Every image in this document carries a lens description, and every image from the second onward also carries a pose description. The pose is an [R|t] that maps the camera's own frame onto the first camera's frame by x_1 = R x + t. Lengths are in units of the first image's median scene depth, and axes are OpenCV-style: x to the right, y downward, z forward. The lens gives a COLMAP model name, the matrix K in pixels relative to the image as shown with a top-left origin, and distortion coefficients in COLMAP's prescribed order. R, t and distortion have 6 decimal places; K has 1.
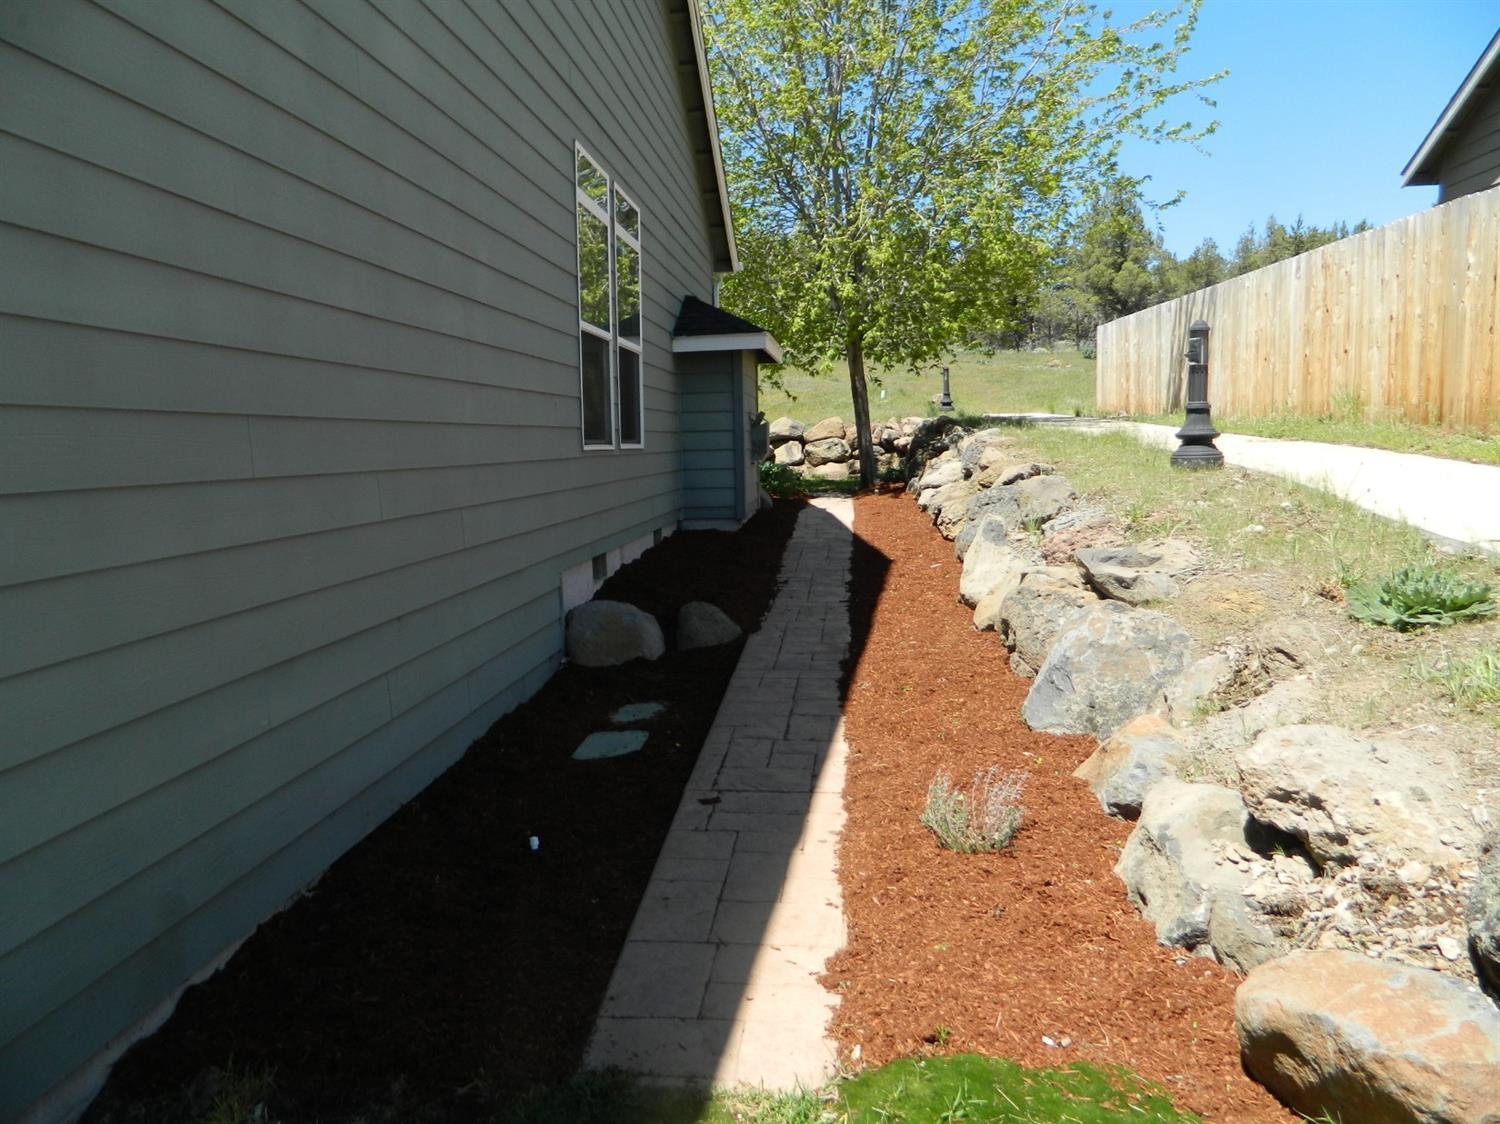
lens RADIAL K [[1132.9, 0, 750.0], [0, 1132.9, 562.0], [0, 0, 1]] dist [0.003925, 0.003089]
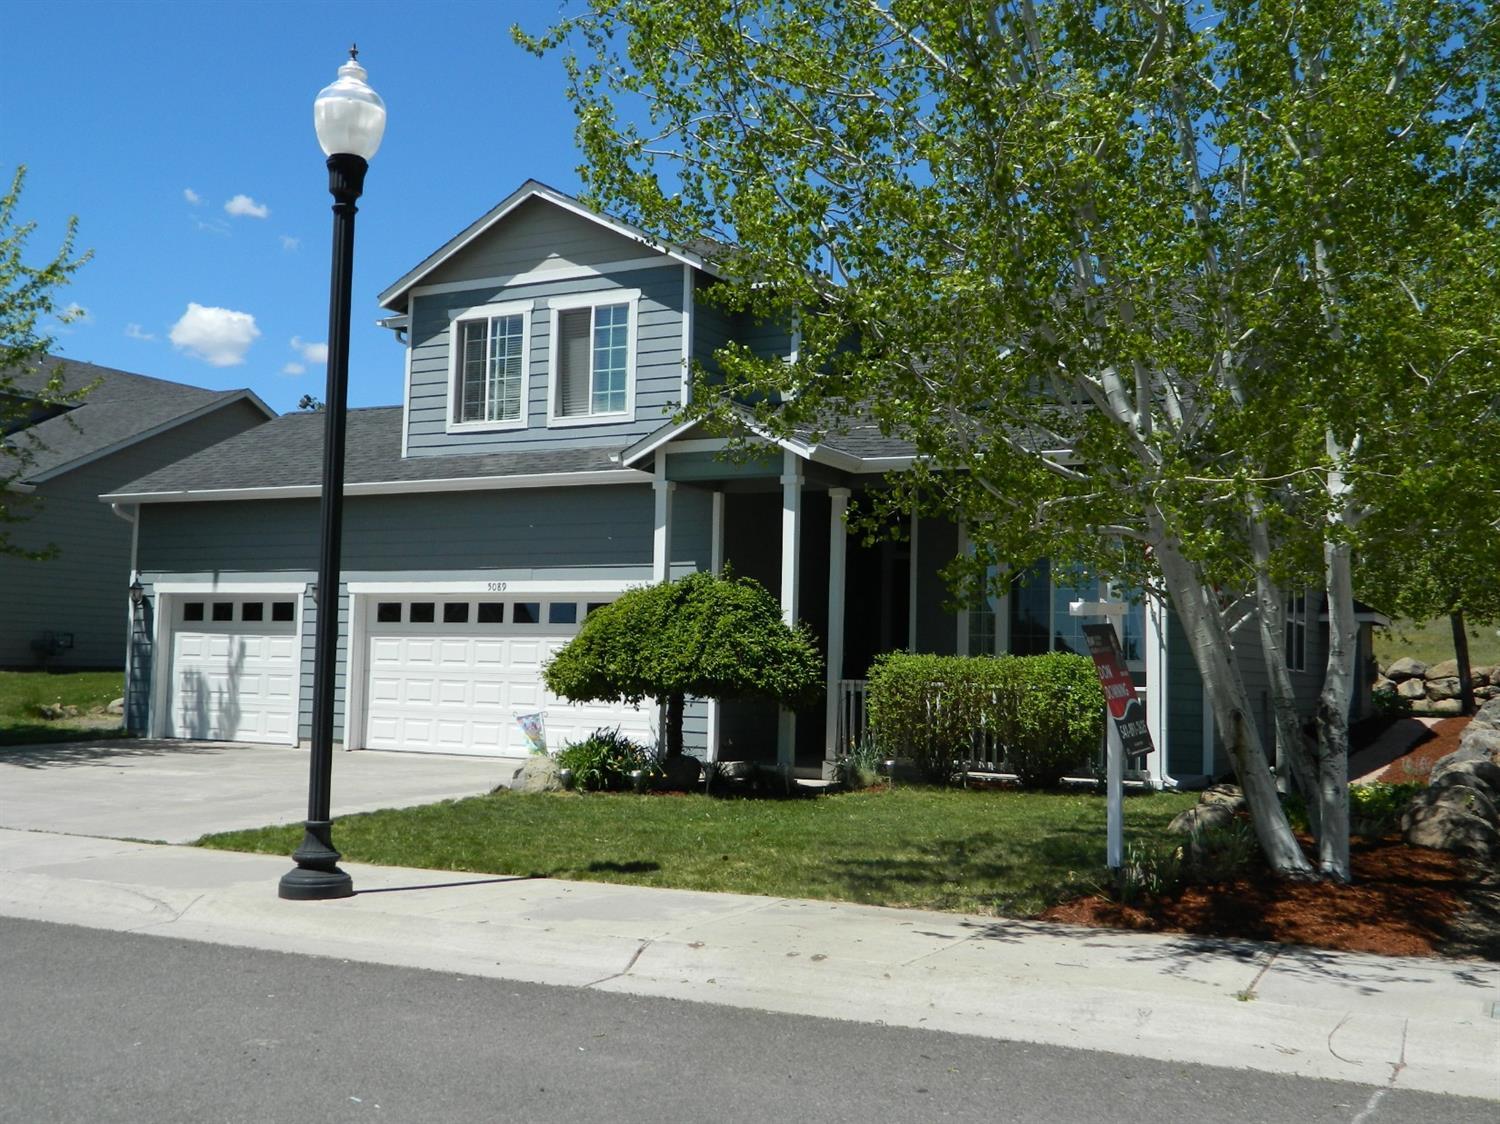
lens RADIAL K [[1527.1, 0, 750.0], [0, 1527.1, 562.0], [0, 0, 1]] dist [-0.001869, 0.002969]
pose [[0.920743, 0.017629, -0.389771, 0.020119], [-0.086323, 0.983427, -0.159437, 0.092084], [0.380500, 0.180447, 0.907005, -0.763854]]
